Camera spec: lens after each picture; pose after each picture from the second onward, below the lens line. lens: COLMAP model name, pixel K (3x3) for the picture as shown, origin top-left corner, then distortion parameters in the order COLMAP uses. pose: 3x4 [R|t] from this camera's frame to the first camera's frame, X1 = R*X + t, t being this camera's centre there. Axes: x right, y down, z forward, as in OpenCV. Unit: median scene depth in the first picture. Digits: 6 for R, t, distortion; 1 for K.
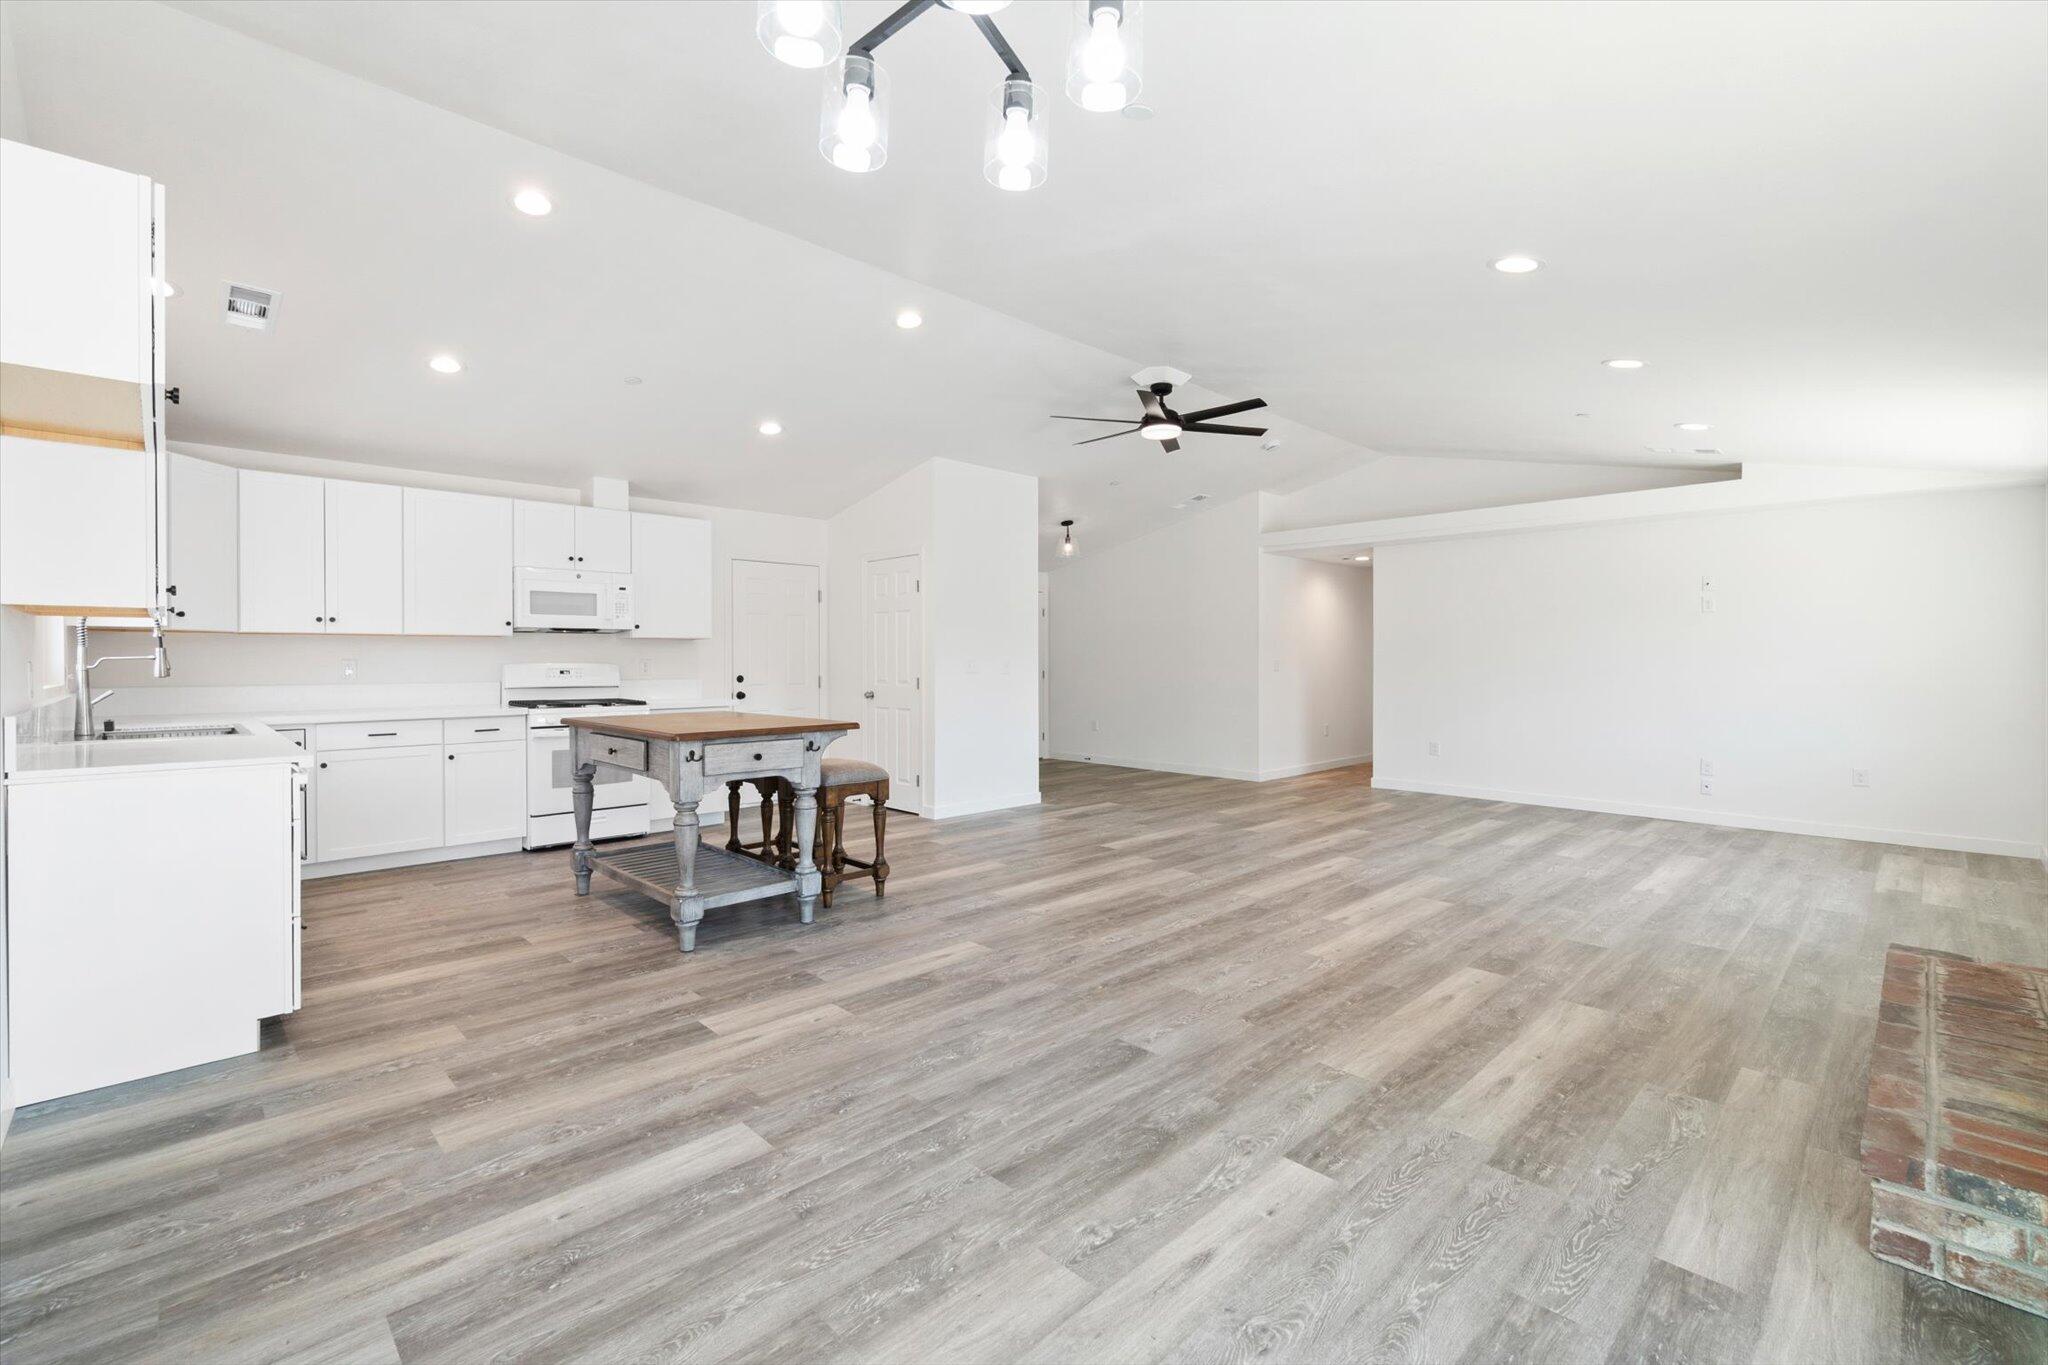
lens RADIAL K [[877.2, 0, 1011.5], [0, 877.2, 667.2], [0, 0, 1]] dist [-0.002380, 0.000844]
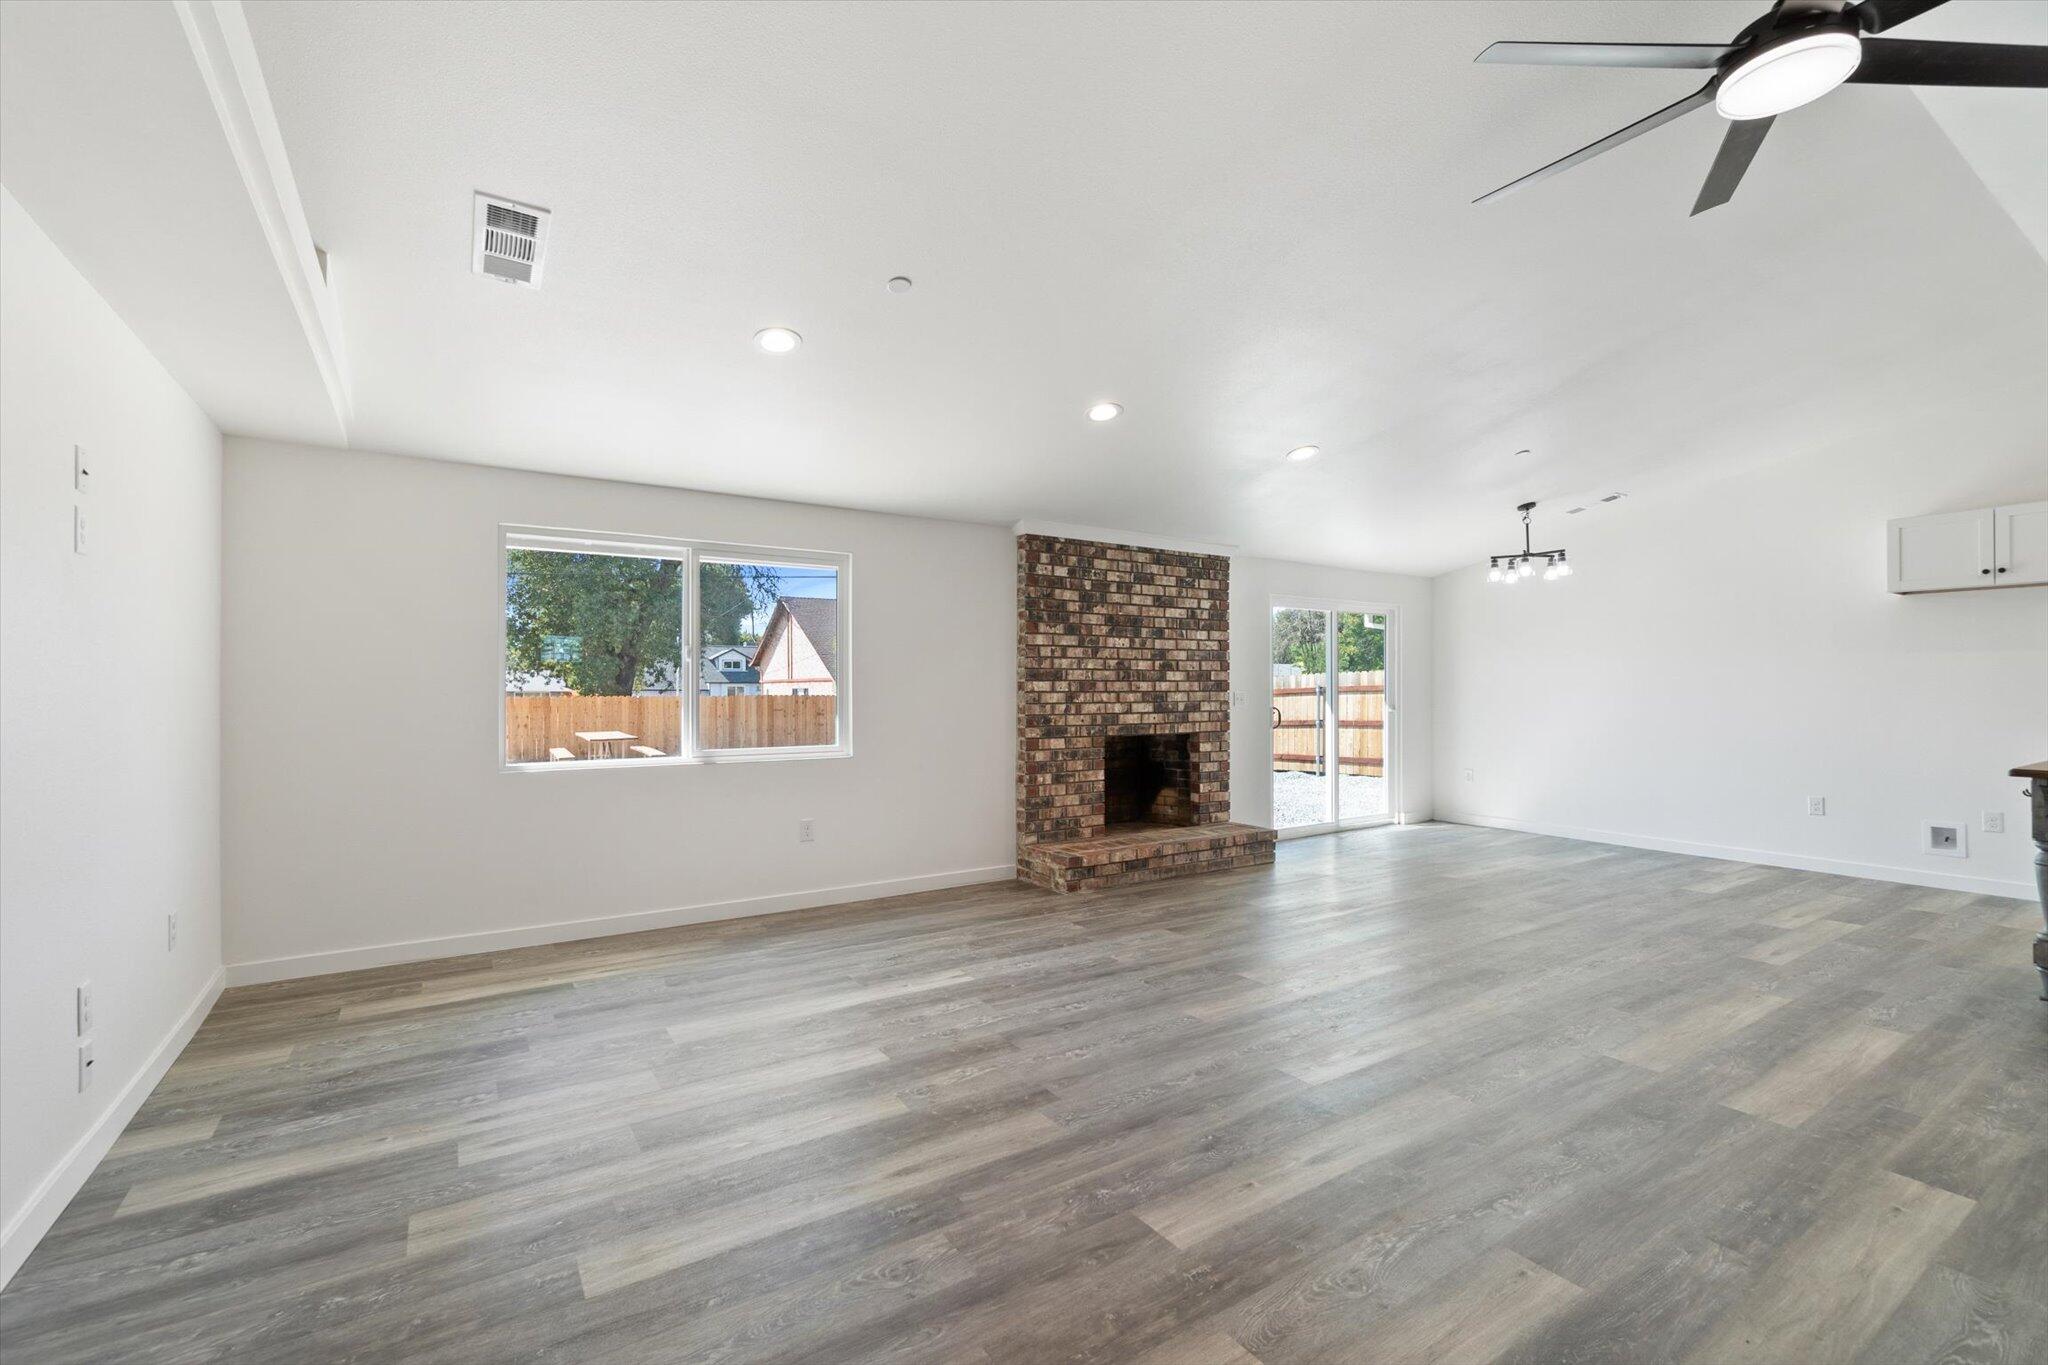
lens RADIAL K [[877.2, 0, 1010.4], [0, 877.2, 682.4], [0, 0, 1]] dist [-0.002380, 0.000844]
pose [[-0.983635, 0.001380, 0.180168, 0.664304], [0.001455, 0.999999, 0.000284, -0.020427], [-0.180167, 0.000541, -0.983636, 2.210670]]
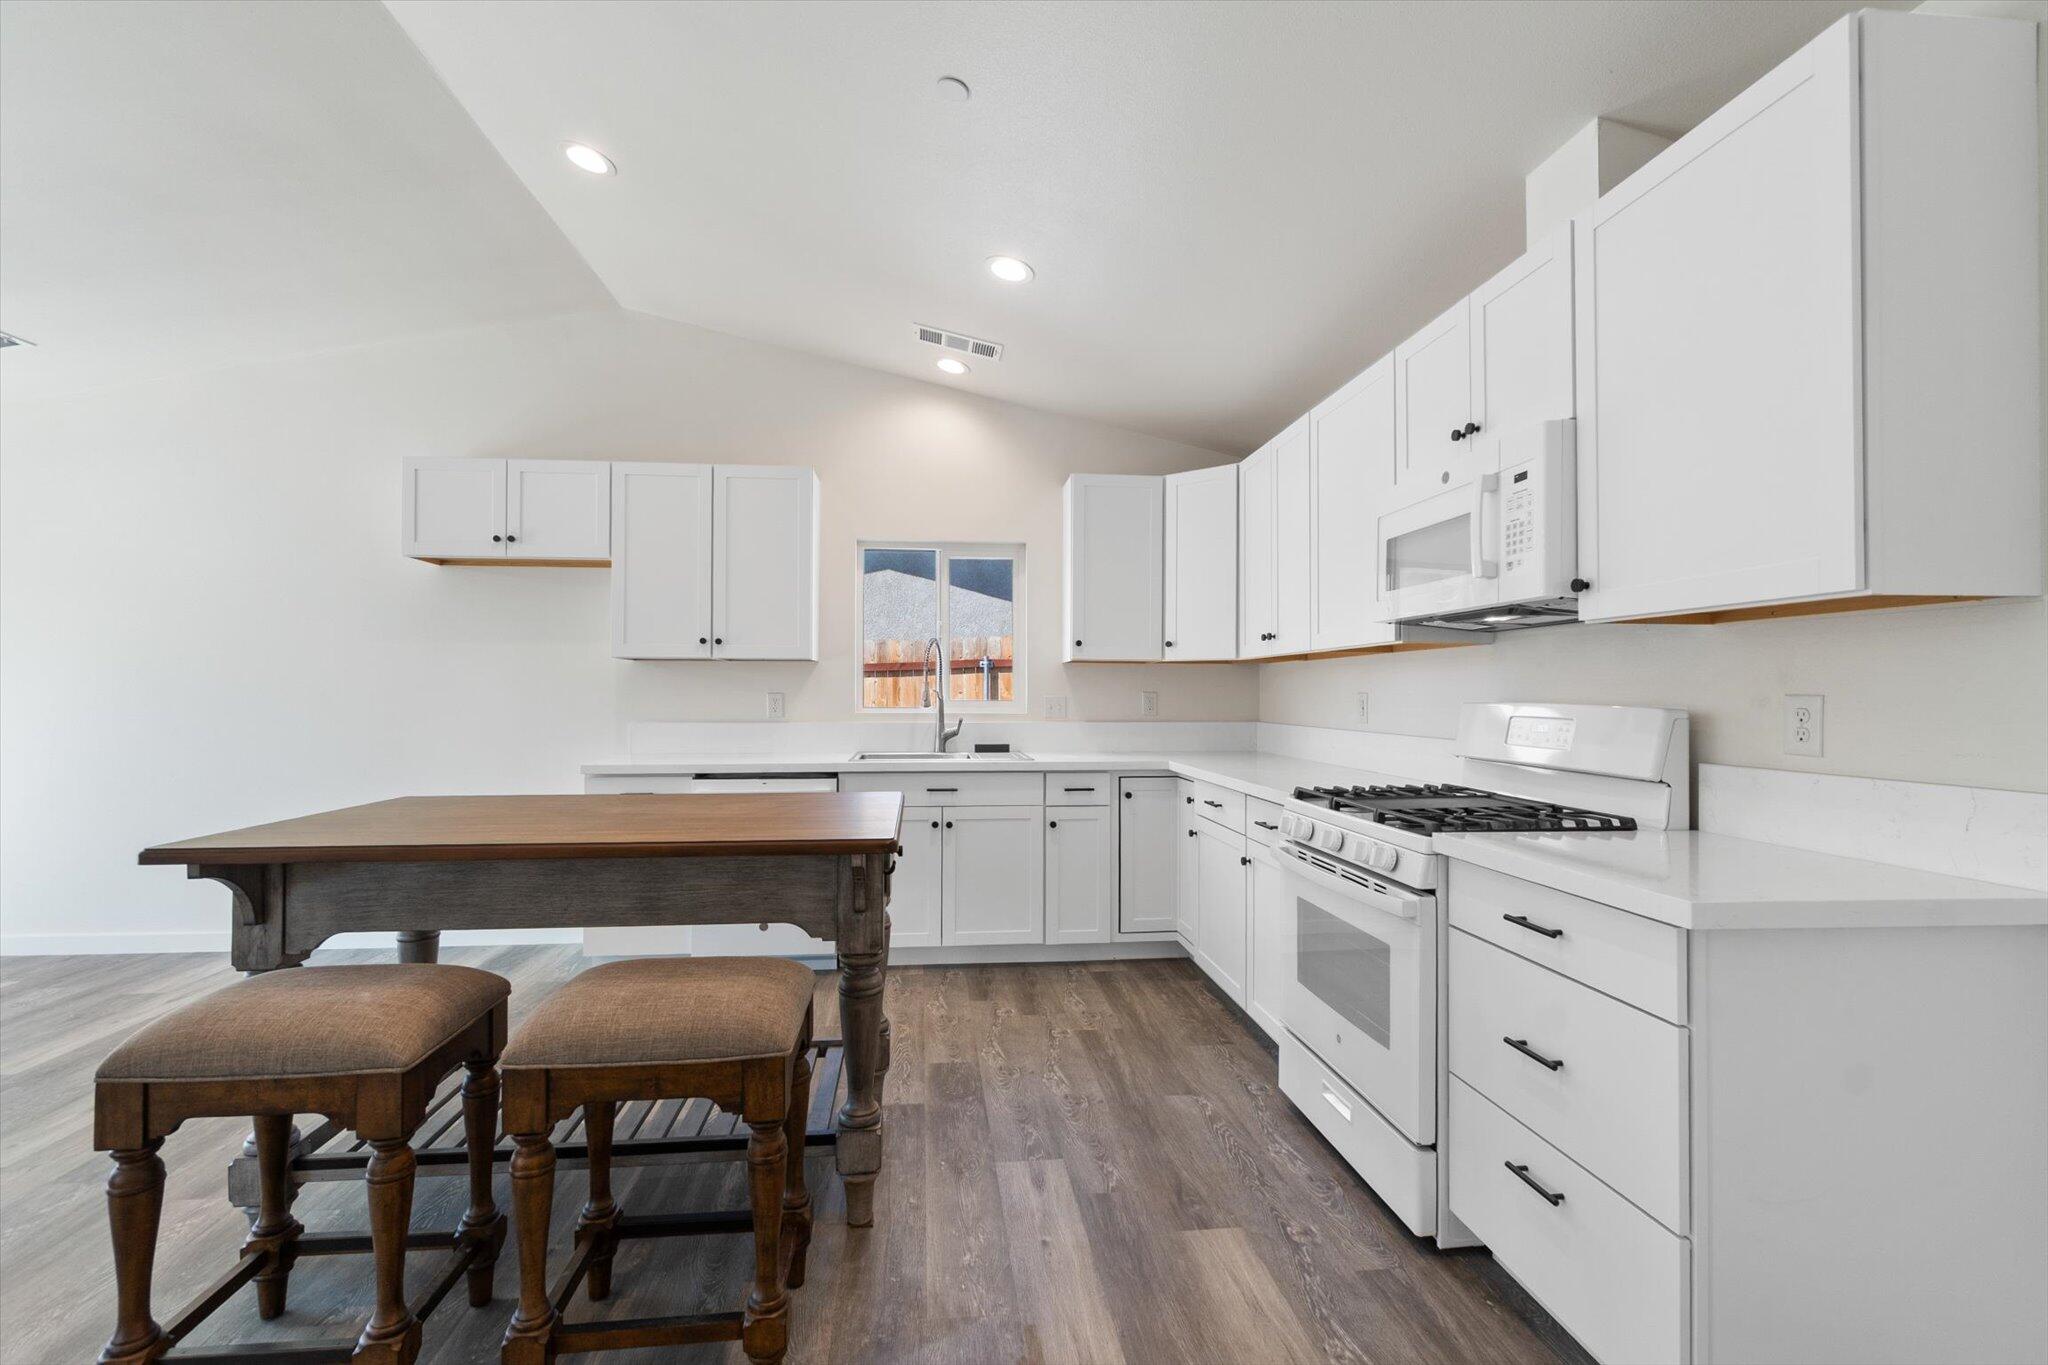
lens RADIAL K [[877.2, 0, 1026.6], [0, 877.2, 688.6], [0, 0, 1]] dist [-0.002380, 0.000844]
pose [[-0.599314, -0.002293, -0.800511, -0.124306], [-0.008489, 0.999958, 0.003491, -0.017480], [0.800469, 0.008888, -0.599308, 1.746361]]
